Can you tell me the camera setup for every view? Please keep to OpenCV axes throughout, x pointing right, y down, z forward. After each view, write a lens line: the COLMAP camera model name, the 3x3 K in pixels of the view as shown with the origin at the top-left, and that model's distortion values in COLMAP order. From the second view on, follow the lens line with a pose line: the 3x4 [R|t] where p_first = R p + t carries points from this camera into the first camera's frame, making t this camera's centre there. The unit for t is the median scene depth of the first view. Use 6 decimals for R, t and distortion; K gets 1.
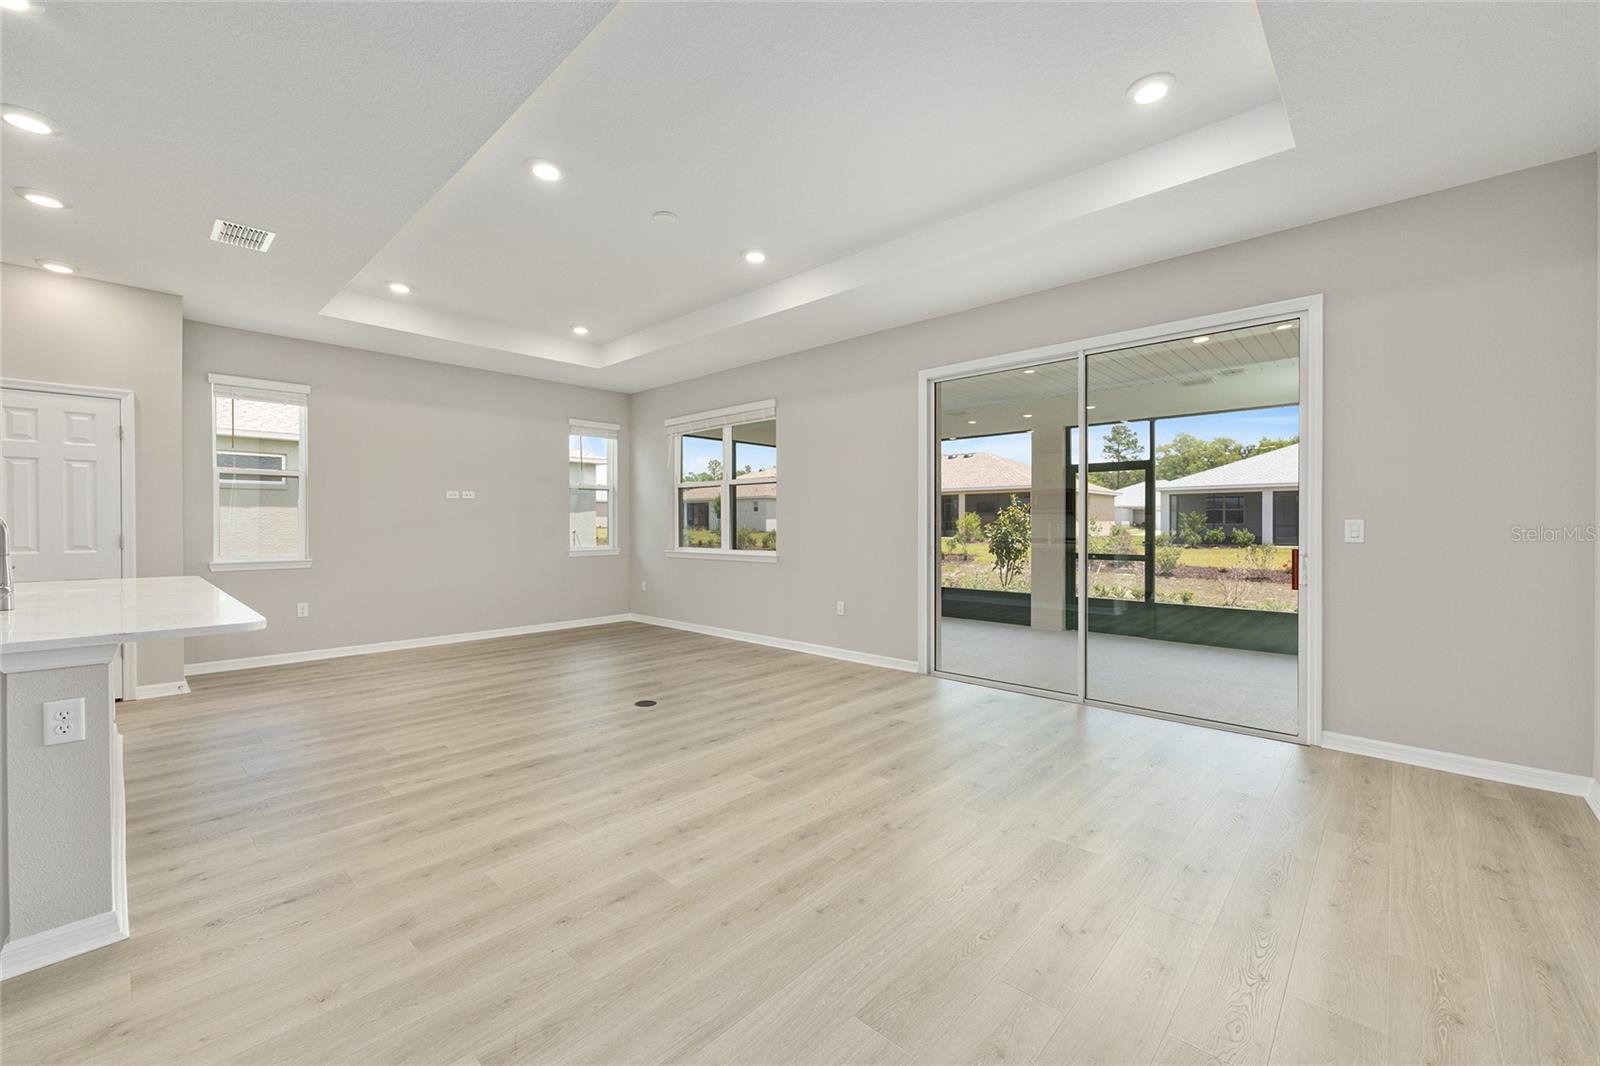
lens RADIAL K [[640.2, 0, 803.7], [0, 640.2, 530.4], [0, 0, 1]] dist [-0.001990, 0.000352]
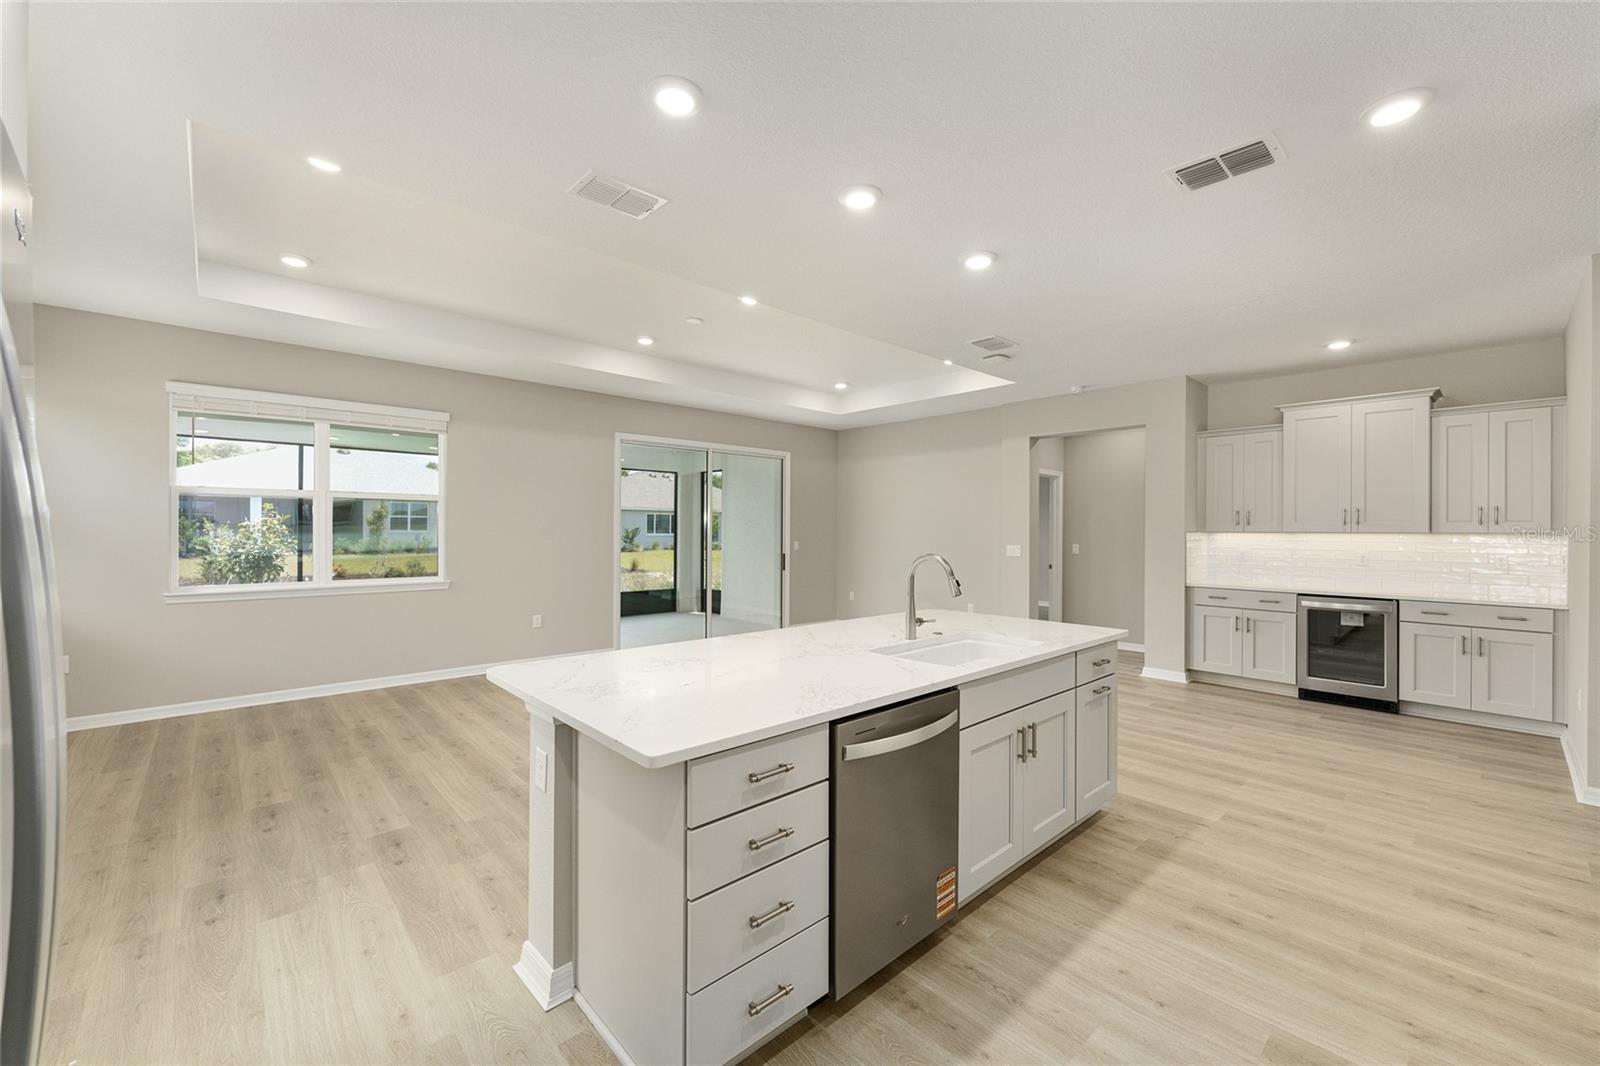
lens RADIAL K [[640.2, 0, 803.7], [0, 640.2, 530.4], [0, 0, 1]] dist [-0.001990, 0.000352]
pose [[0.078197, 0.001695, 0.996937, -1.722241], [0.002780, 0.999994, -0.001919, -0.056961], [-0.996934, 0.002921, 0.078191, 0.755573]]
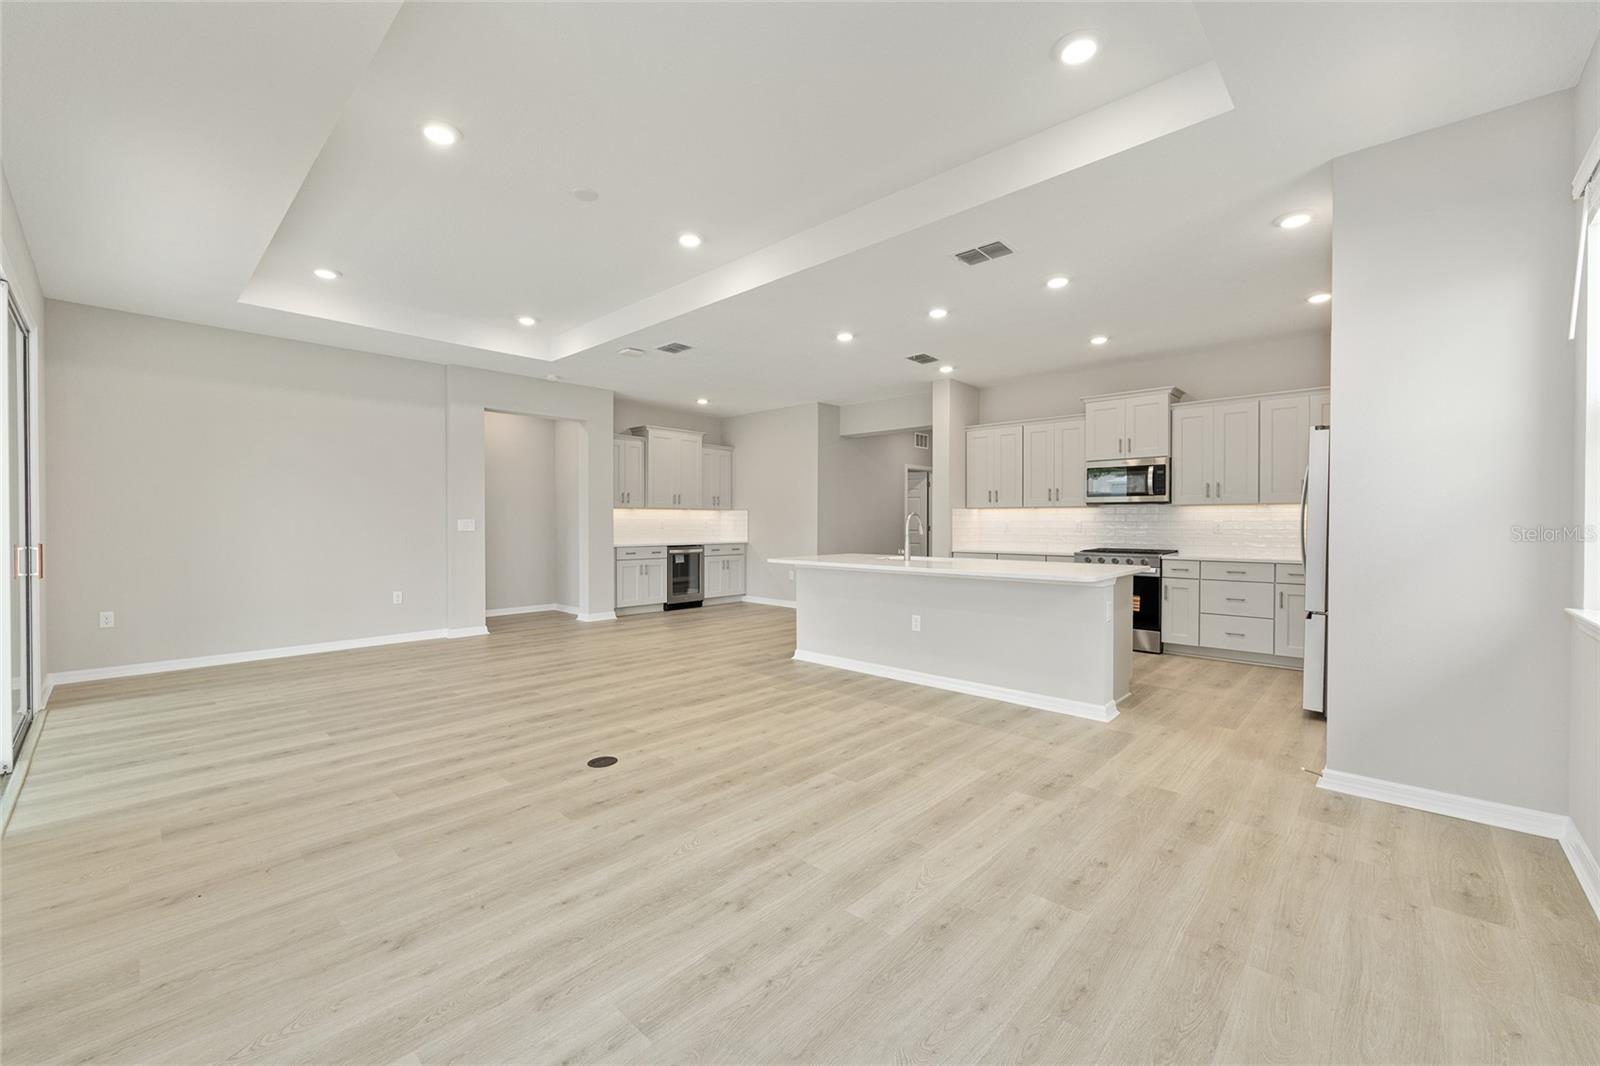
lens RADIAL K [[640.2, 0, 803.7], [0, 640.2, 530.4], [0, 0, 1]] dist [-0.001990, 0.000352]
pose [[-0.999999, -0.000795, -0.000967, -0.607833], [-0.000816, 0.999762, 0.021788, -0.019373], [0.000949, 0.021789, -0.999762, 2.201649]]
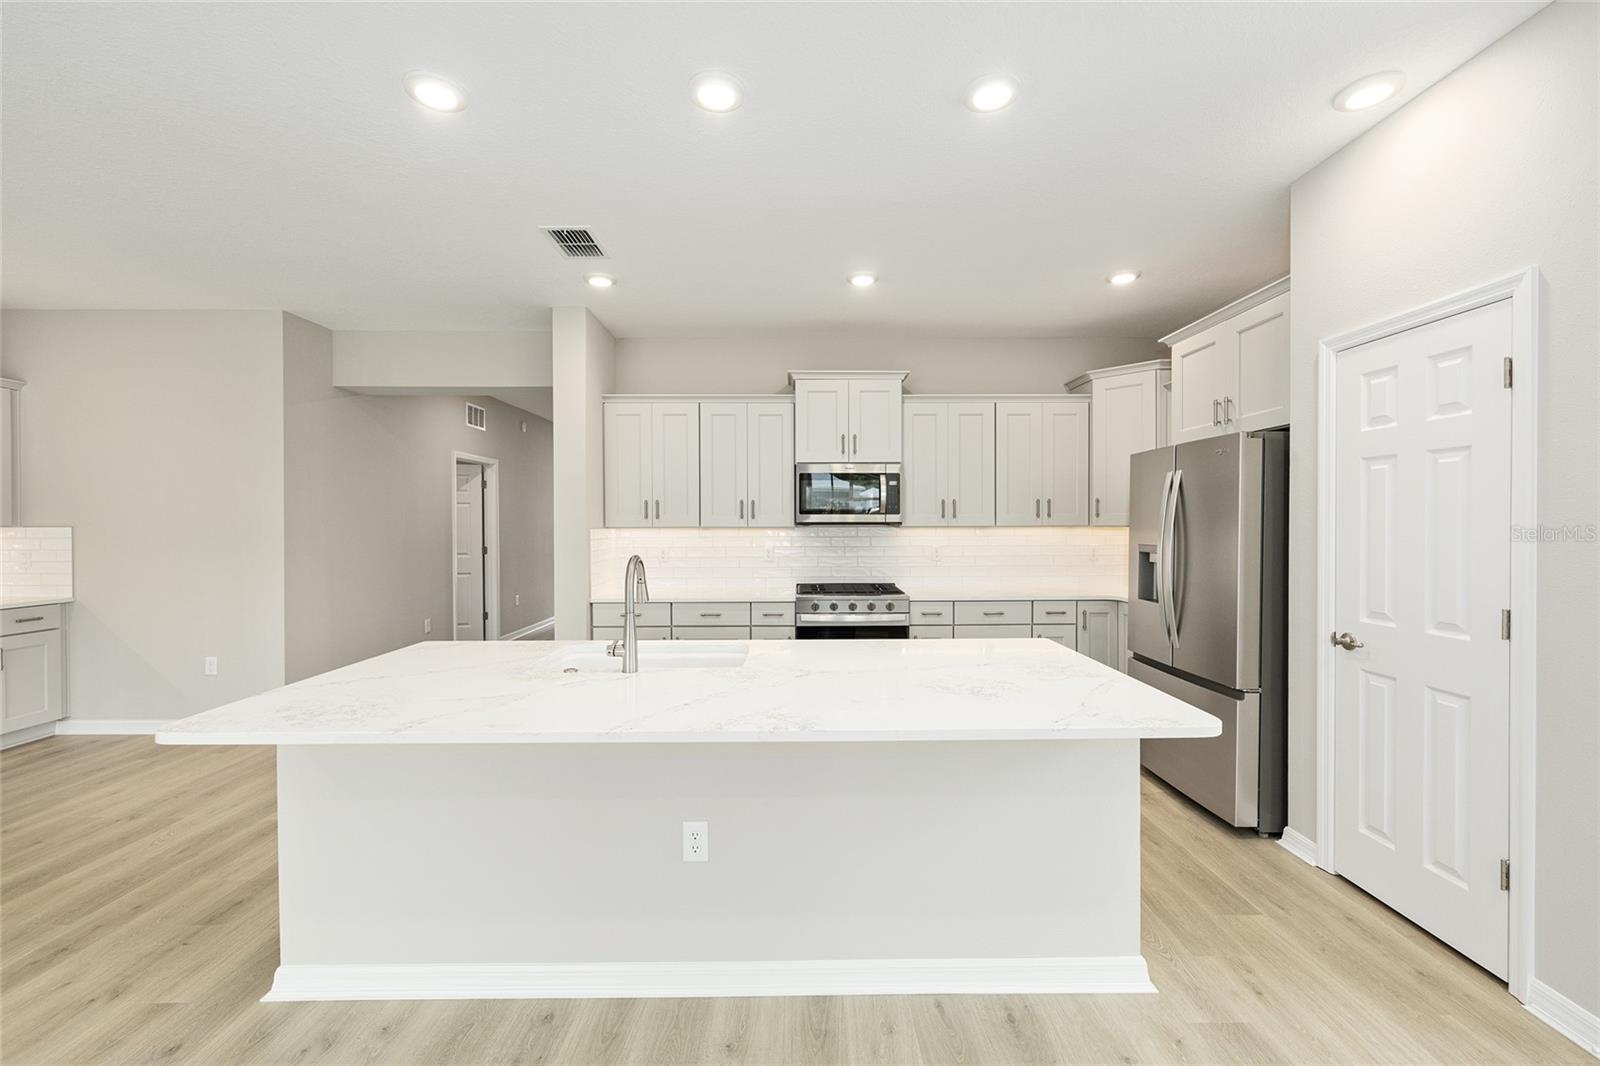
lens RADIAL K [[640.2, 0, 803.7], [0, 640.2, 530.4], [0, 0, 1]] dist [-0.001990, 0.000352]
pose [[-0.725723, 0.009158, -0.687926, -0.542769], [-0.003284, 0.999854, 0.016775, -0.066679], [0.687980, 0.014433, -0.725587, 1.261708]]
